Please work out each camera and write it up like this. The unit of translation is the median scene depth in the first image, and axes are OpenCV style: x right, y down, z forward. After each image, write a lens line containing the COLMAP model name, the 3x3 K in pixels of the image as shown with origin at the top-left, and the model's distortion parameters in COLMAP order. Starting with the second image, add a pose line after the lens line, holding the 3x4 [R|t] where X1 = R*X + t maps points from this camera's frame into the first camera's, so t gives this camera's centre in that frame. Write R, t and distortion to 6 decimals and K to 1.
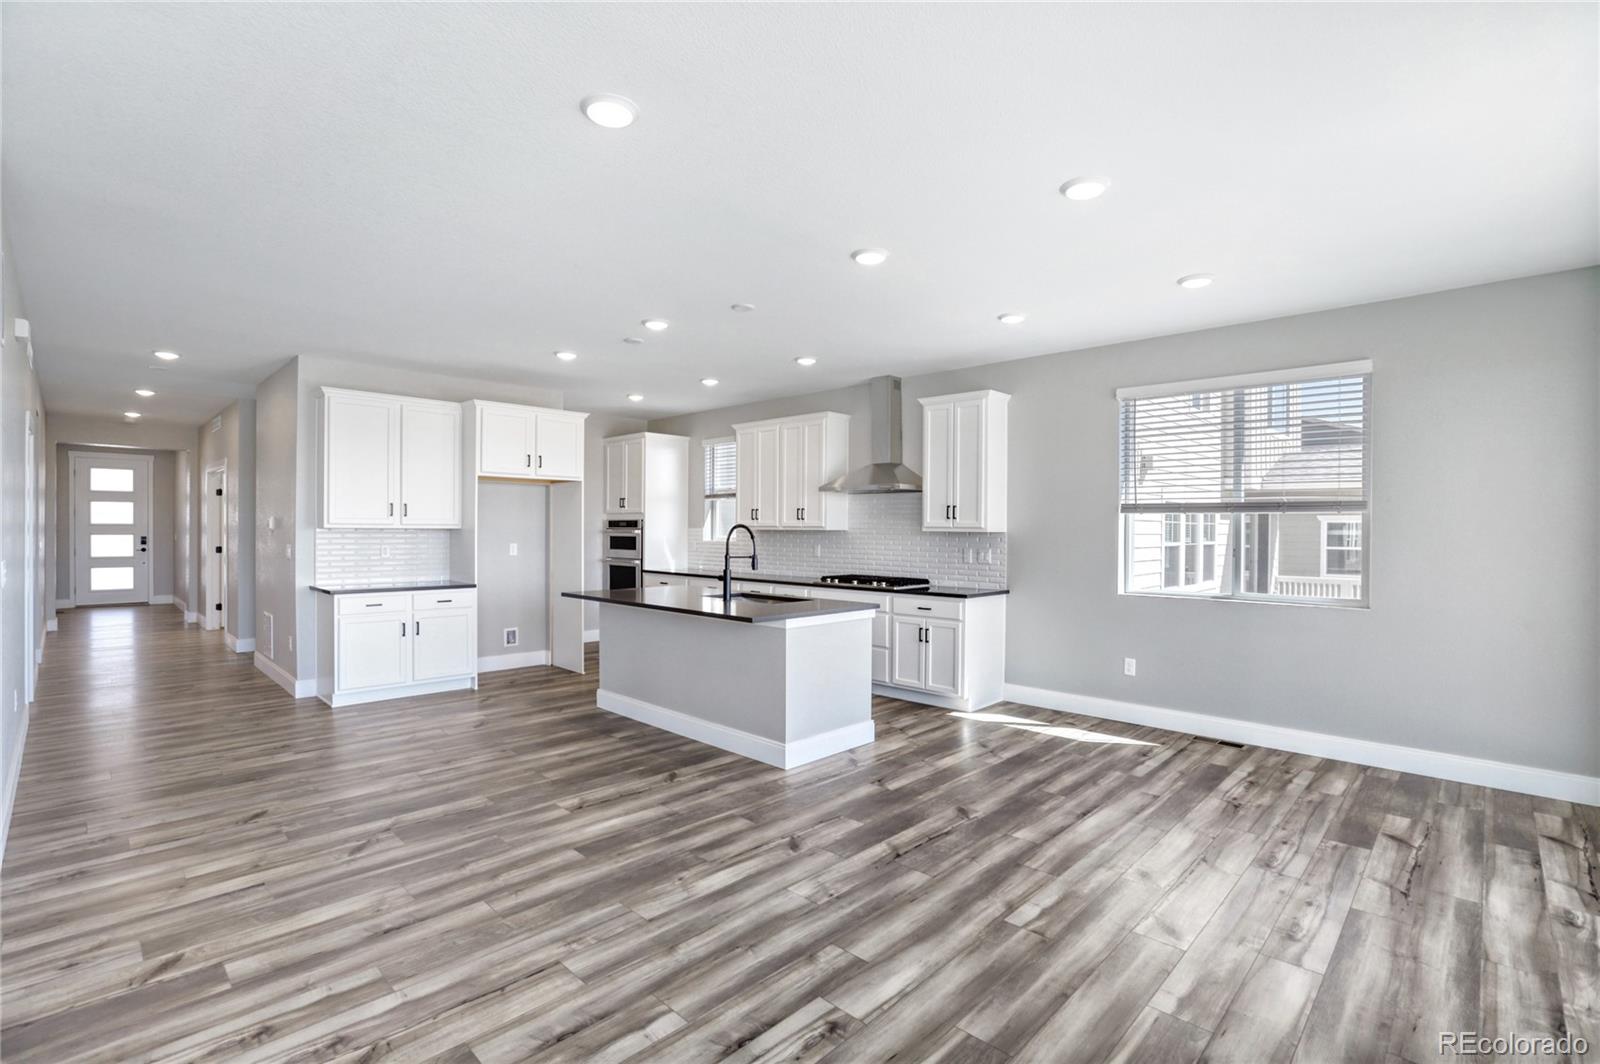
lens RADIAL K [[733.3, 0, 785.4], [0, 733.3, 545.1], [0, 0, 1]] dist [-0.039405, 0.013900]
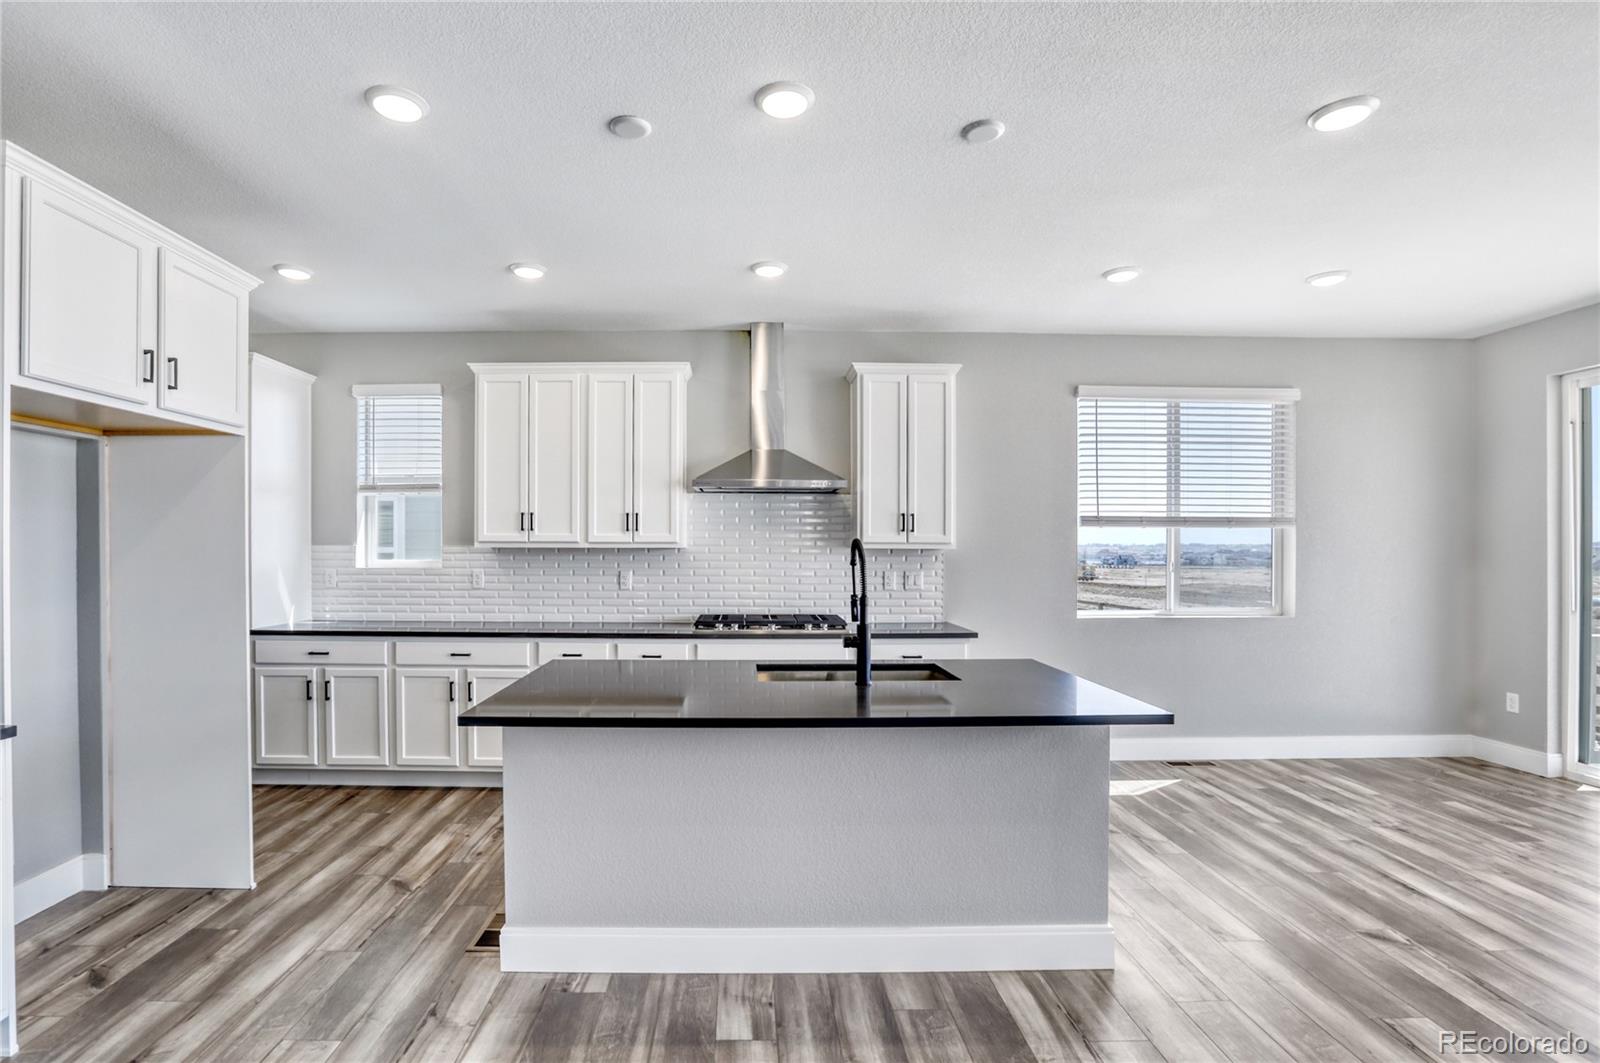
lens RADIAL K [[785.1, 0, 714.0], [0, 785.1, 549.6], [0, 0, 1]] dist [-0.047133, 0.014151]
pose [[0.710903, -0.011209, 0.703201, -0.721608], [0.019773, 0.999796, -0.004053, -0.027823], [-0.703012, 0.016786, 0.710980, 0.887438]]
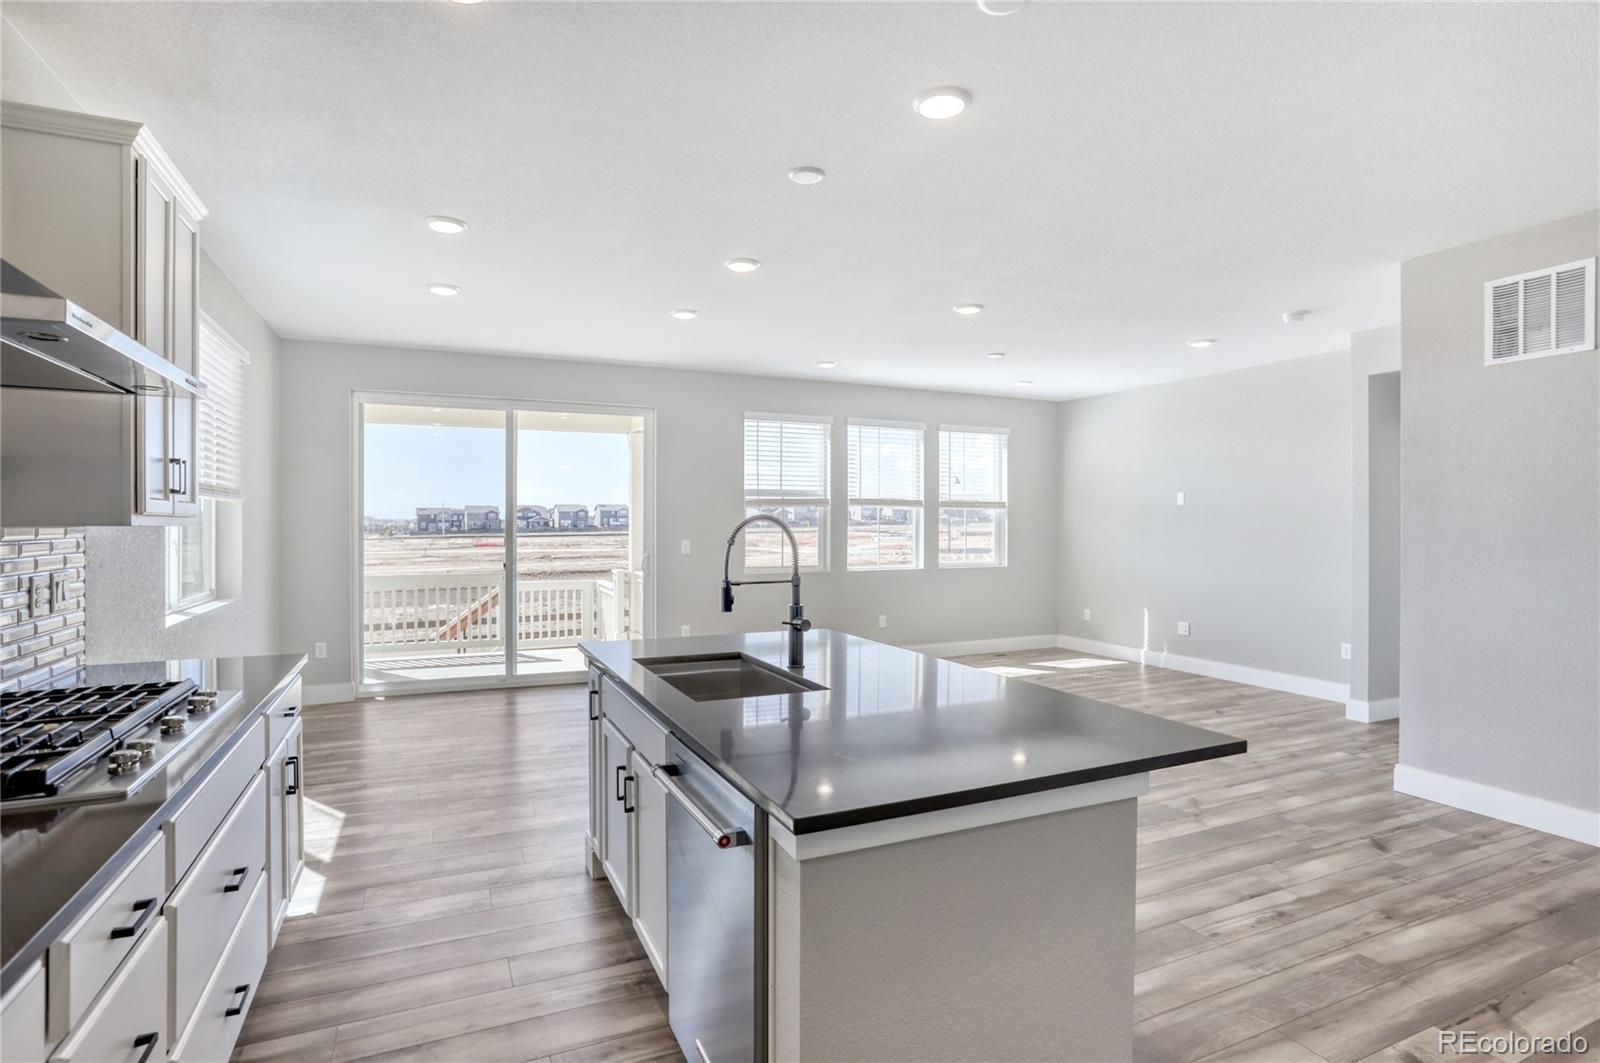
lens RADIAL K [[803.1, 0, 820.7], [0, 803.1, 529.4], [0, 0, 1]] dist [-0.020244, 0.000254]
pose [[-0.946658, -0.011308, 0.322042, -0.358495], [-0.001706, 0.999546, 0.030081, -0.044320], [-0.322236, 0.027927, -0.946247, 1.986728]]
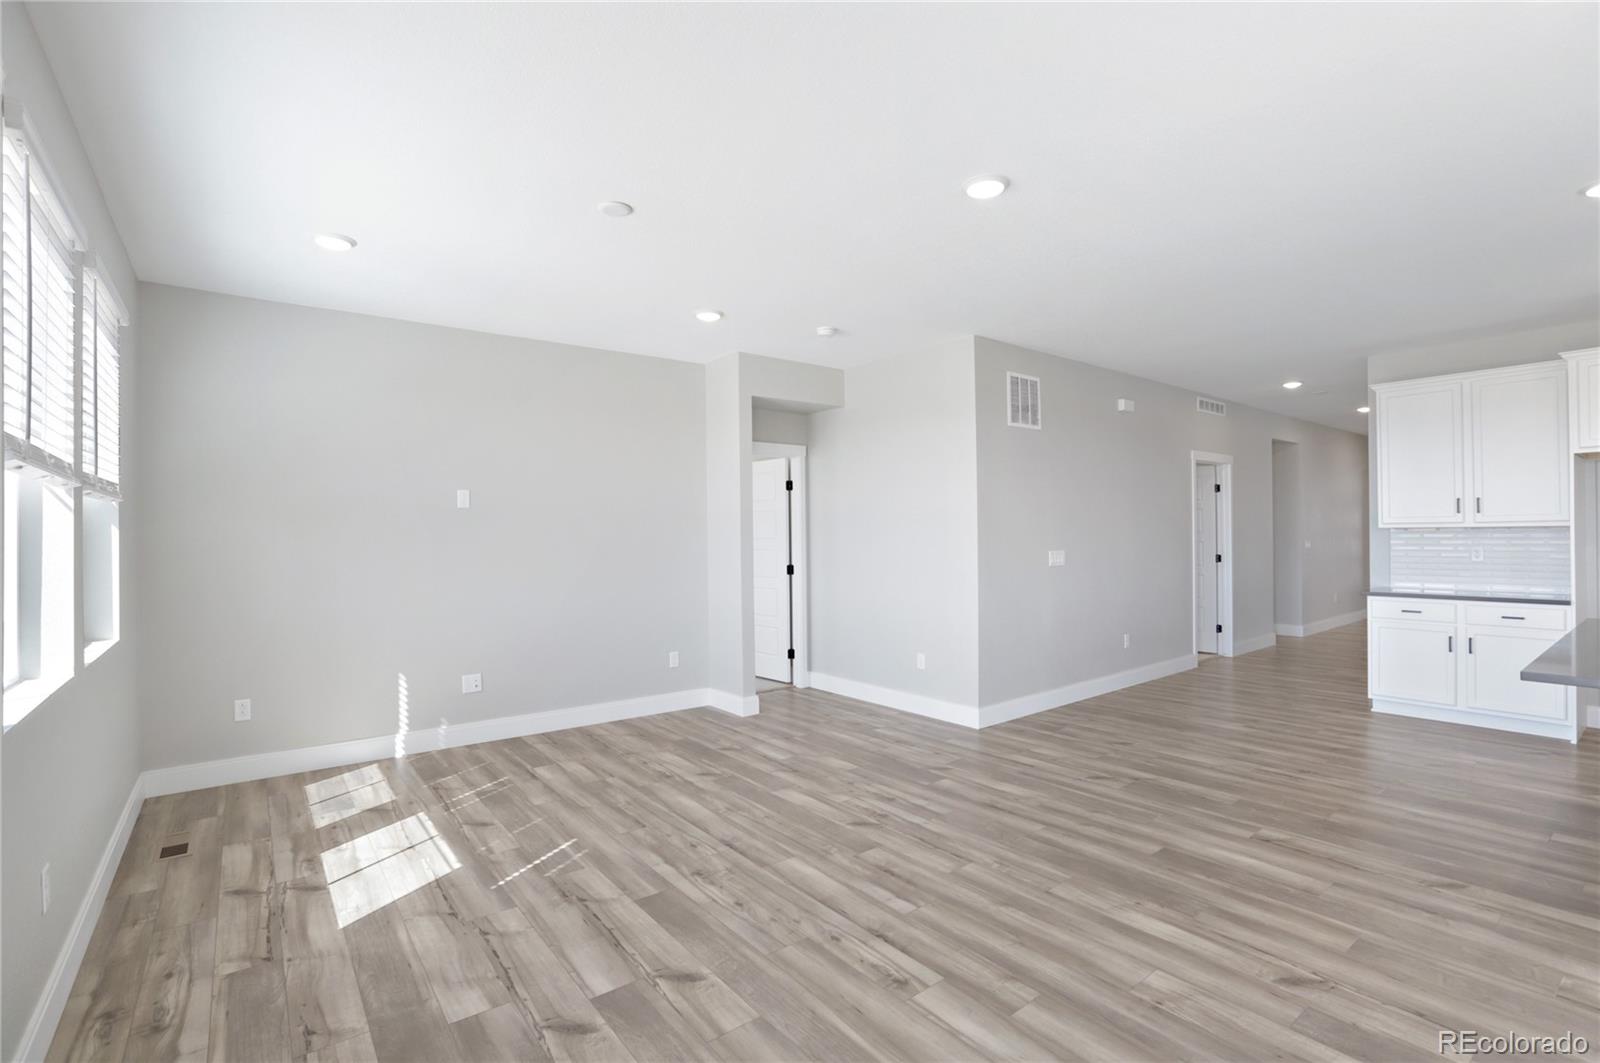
lens RADIAL K [[732.5, 0, 812.5], [0, 732.5, 533.2], [0, 0, 1]] dist [-0.048794, 0.014945]
pose [[-0.116872, -0.008847, -0.993108, 0.625777], [-0.012658, 0.999892, -0.007418, 0.000976], [0.993066, 0.011703, -0.116971, 0.531518]]
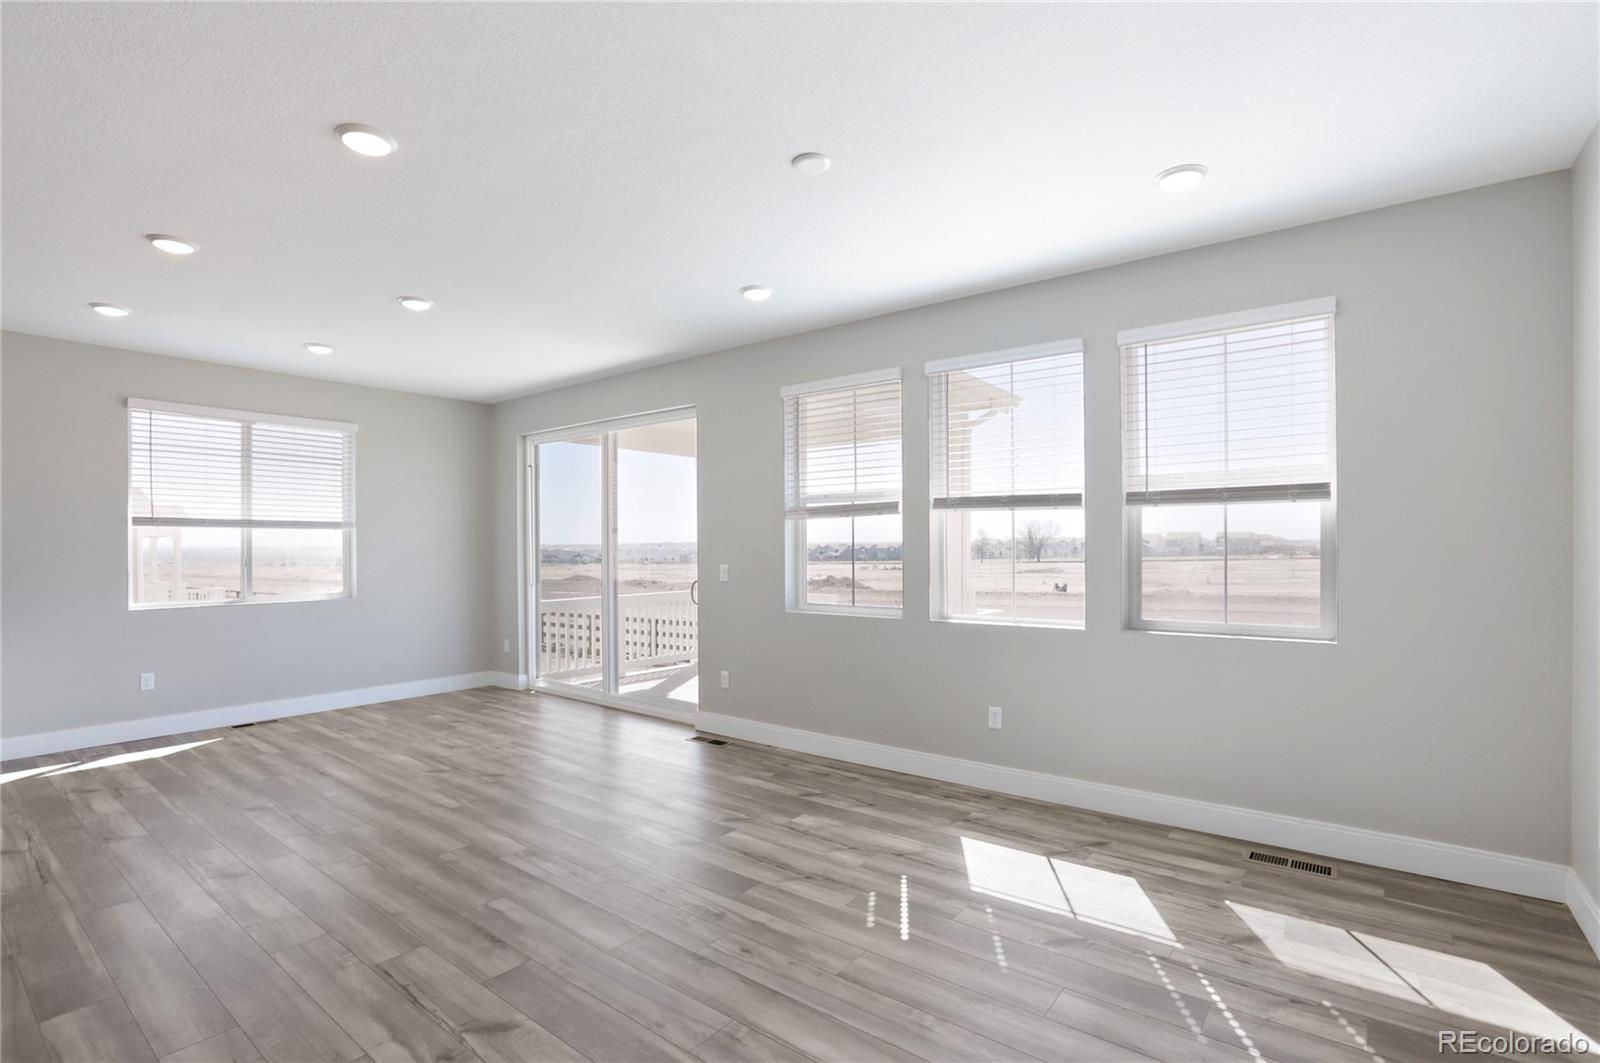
lens RADIAL K [[751.5, 0, 817.5], [0, 751.5, 553.0], [0, 0, 1]] dist [-0.059210, 0.029592]
pose [[-0.134544, -0.015295, 0.990790, -0.869751], [0.025477, 0.999497, 0.018889, -0.003874], [-0.990580, 0.027784, -0.134087, 0.311898]]
